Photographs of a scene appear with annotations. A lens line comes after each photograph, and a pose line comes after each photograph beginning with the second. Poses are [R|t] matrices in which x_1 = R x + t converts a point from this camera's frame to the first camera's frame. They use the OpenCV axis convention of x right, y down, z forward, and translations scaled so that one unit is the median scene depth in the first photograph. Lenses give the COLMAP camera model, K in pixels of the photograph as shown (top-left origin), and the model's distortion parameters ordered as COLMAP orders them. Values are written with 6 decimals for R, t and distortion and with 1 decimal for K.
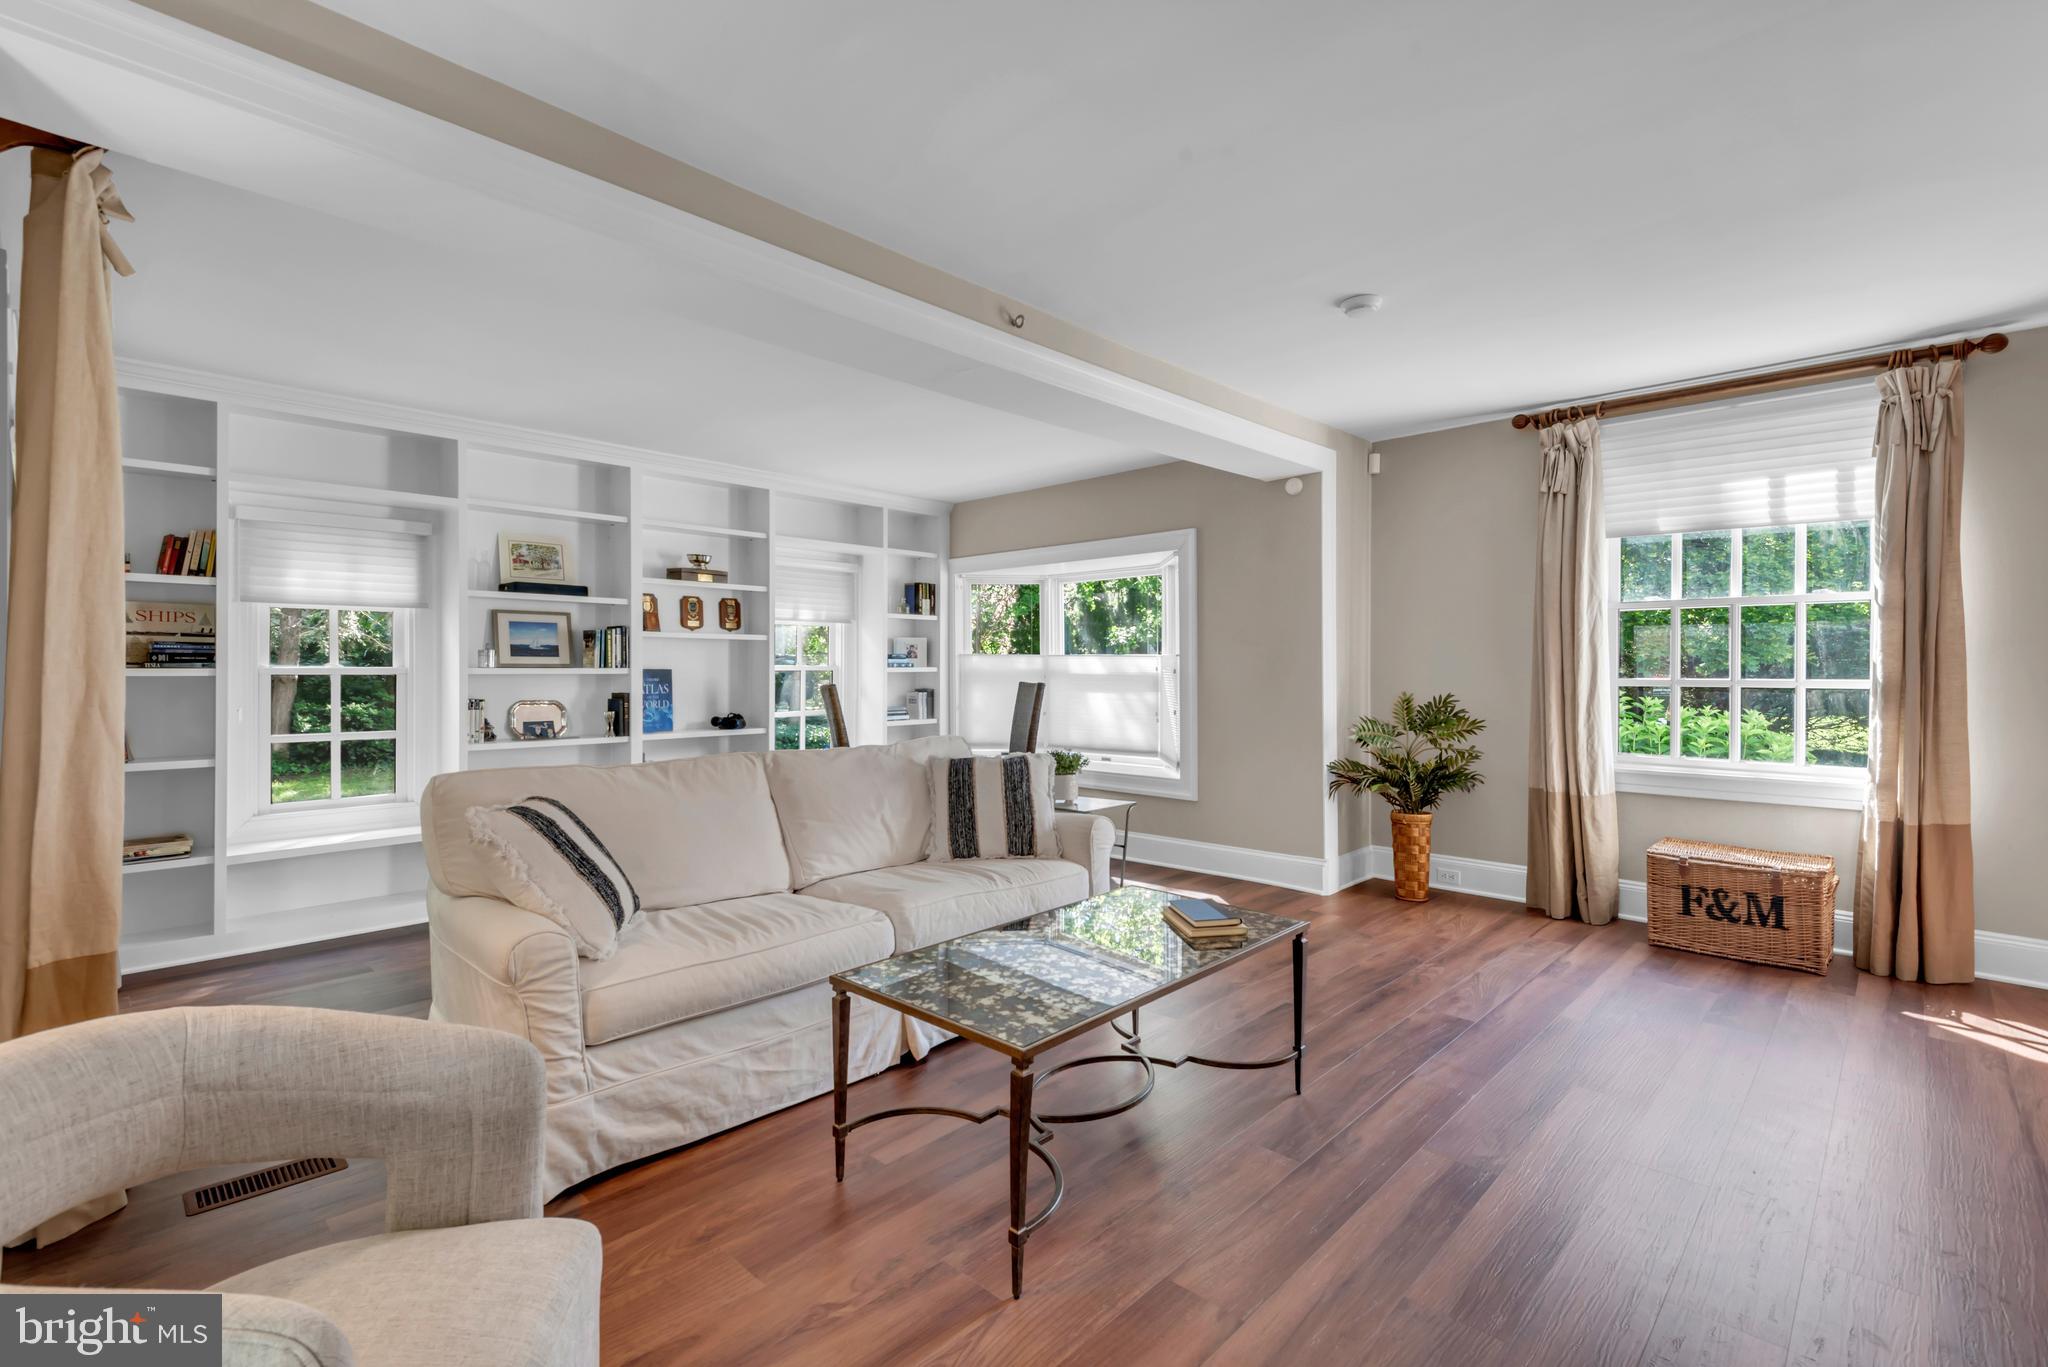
lens RADIAL K [[912.4, 0, 1024.8], [0, 912.4, 669.9], [0, 0, 1]] dist [0.024542, -0.011520]
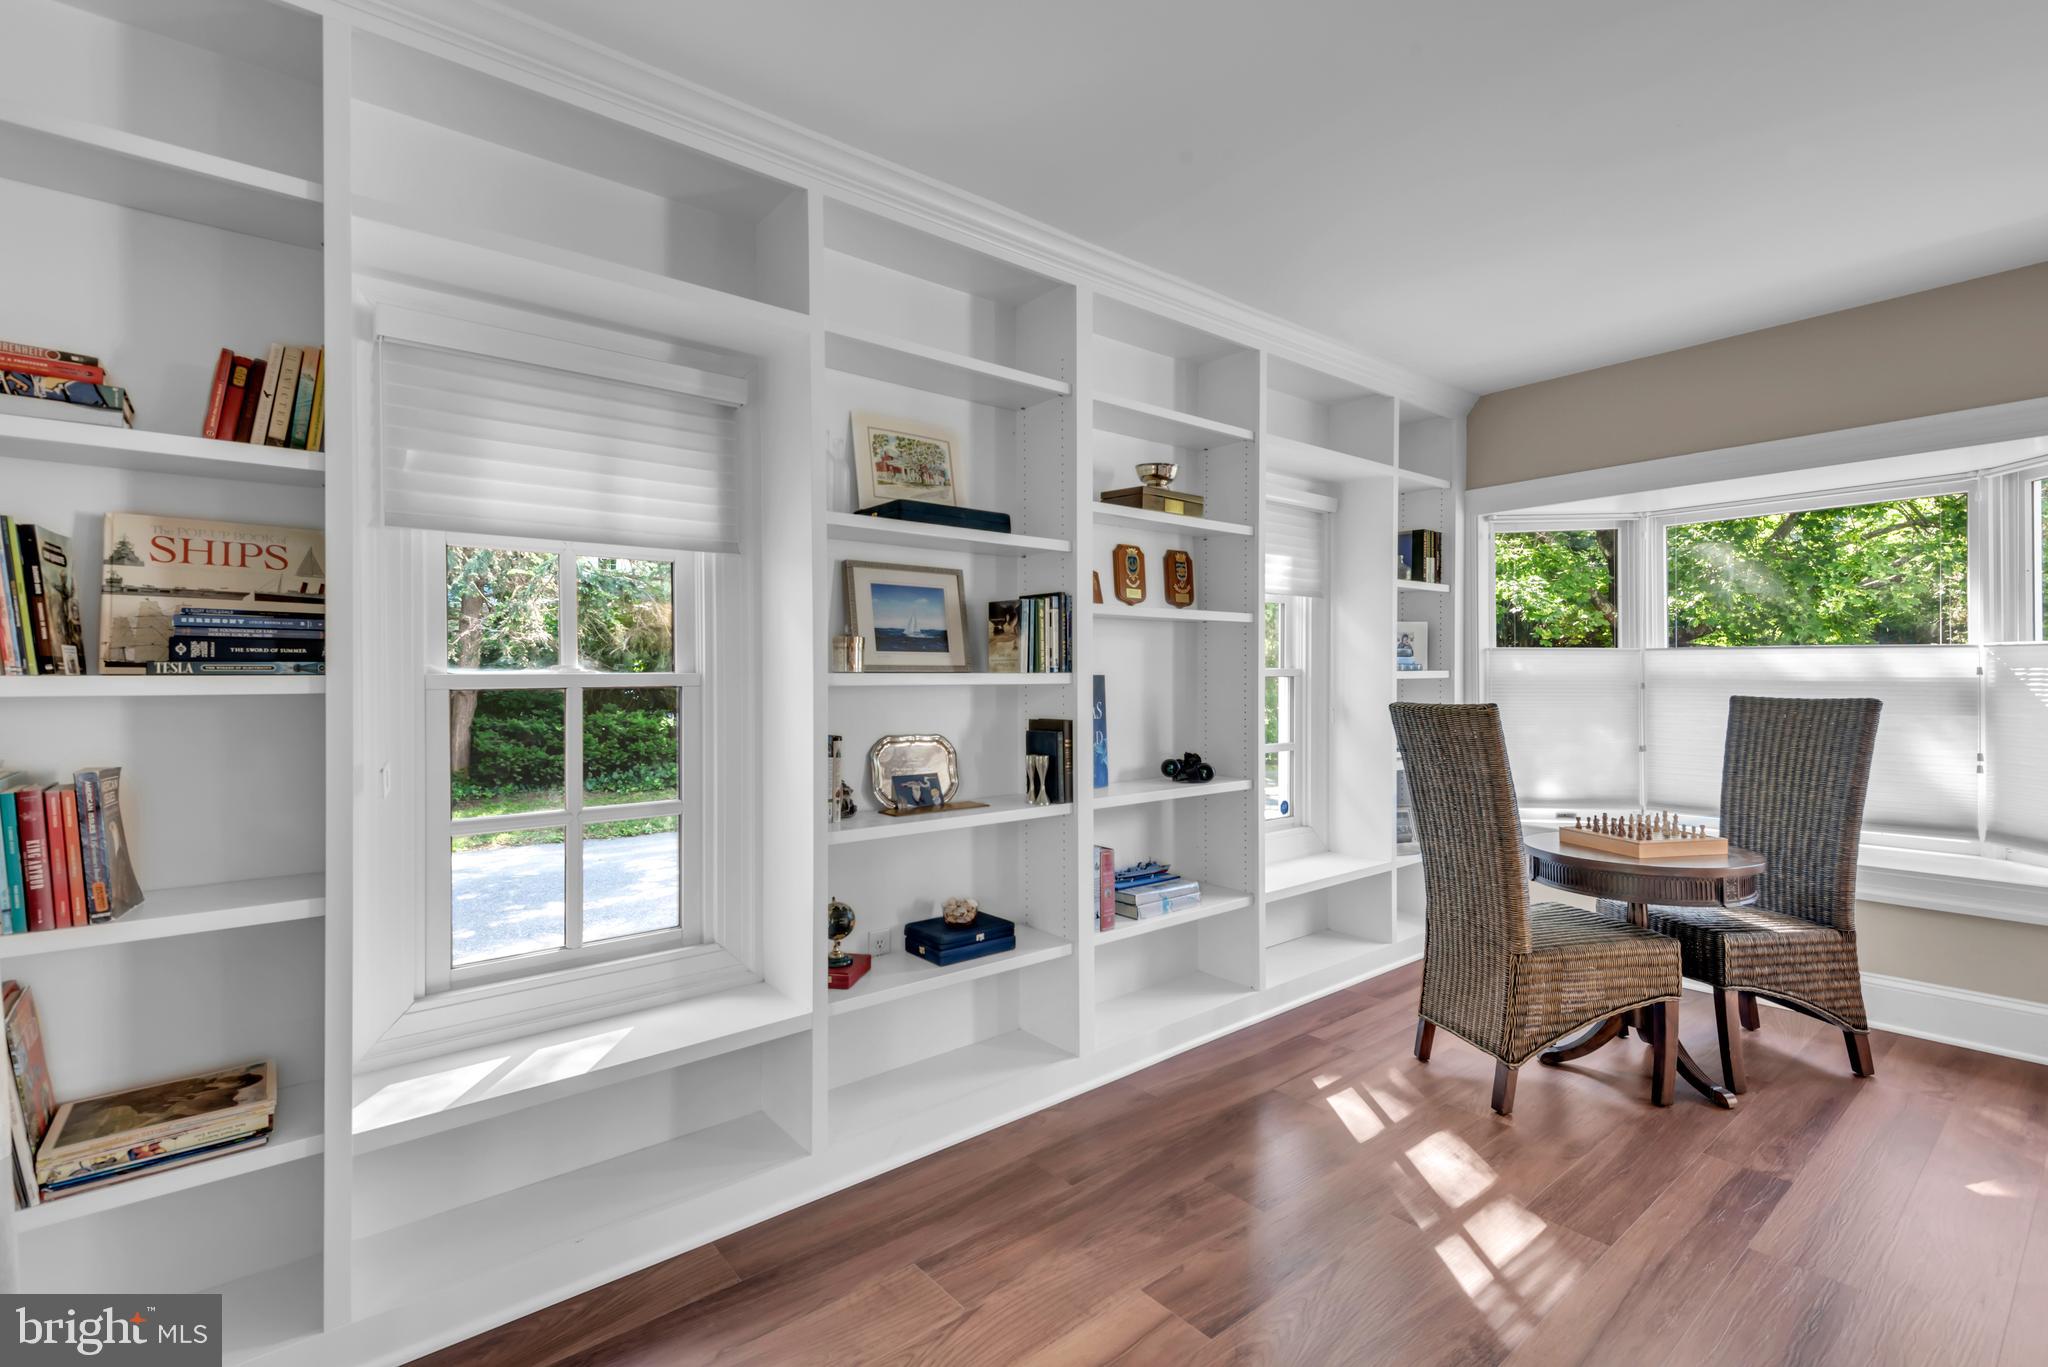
lens RADIAL K [[912.6, 0, 1023.4], [0, 912.6, 677.7], [0, 0, 1]] dist [0.055253, -0.035146]
pose [[0.991354, -0.005563, -0.131095, -0.413883], [0.005554, 0.999984, -0.000436, 0.000868], [0.131095, -0.000296, 0.991370, 0.507157]]
